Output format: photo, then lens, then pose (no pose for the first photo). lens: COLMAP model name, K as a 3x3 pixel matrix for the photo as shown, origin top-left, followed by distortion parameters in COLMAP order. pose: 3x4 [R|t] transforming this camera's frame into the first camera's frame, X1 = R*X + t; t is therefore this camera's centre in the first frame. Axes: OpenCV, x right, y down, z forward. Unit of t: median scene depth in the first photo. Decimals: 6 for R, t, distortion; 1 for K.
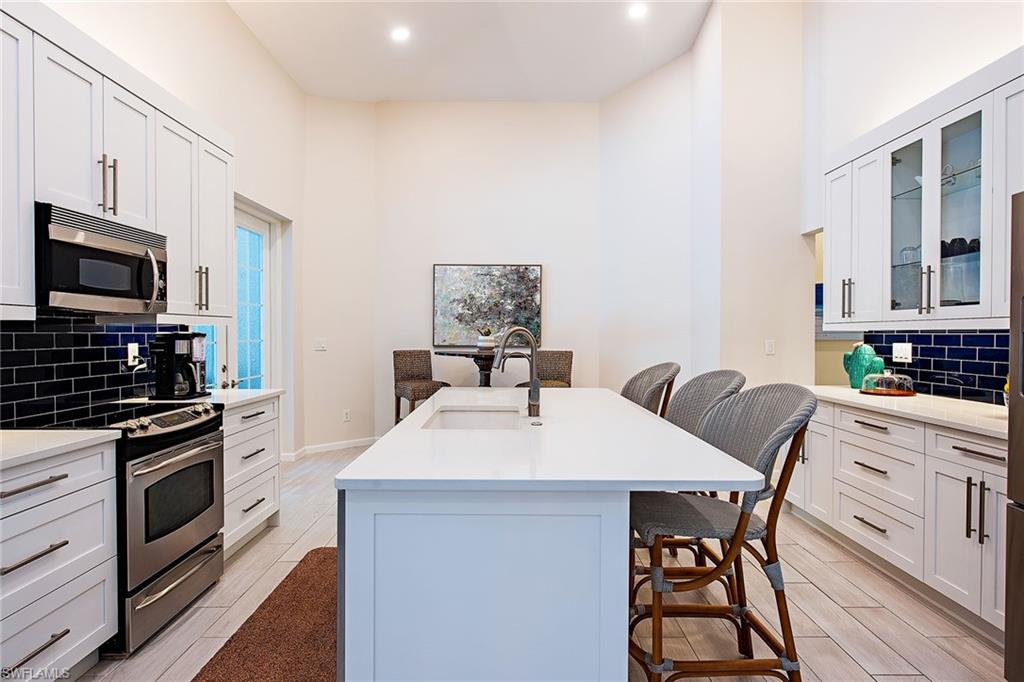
lens RADIAL K [[589.1, 0, 511.1], [0, 589.1, 340.9], [0, 0, 1]] dist [-0.000903, -0.000110]
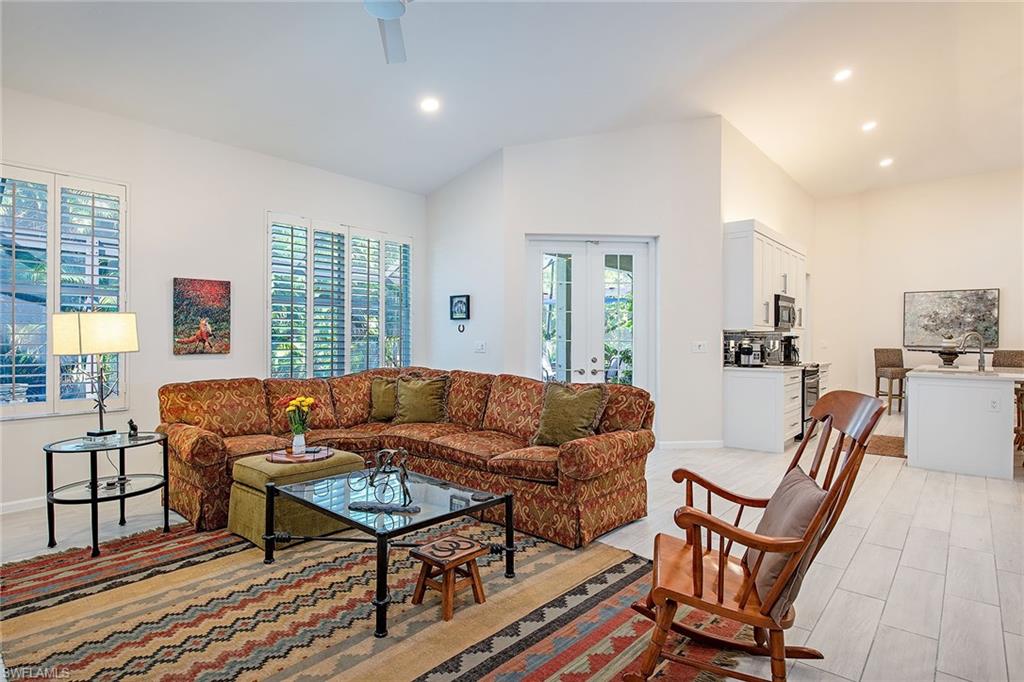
lens RADIAL K [[543.5, 0, 512.4], [0, 543.5, 338.6], [0, 0, 1]] dist [0.001220, -0.000087]
pose [[0.763982, 0.001509, -0.645236, 0.002189], [-0.012635, 0.999841, -0.012621, 0.020306], [0.645114, 0.017795, 0.763879, -0.744434]]
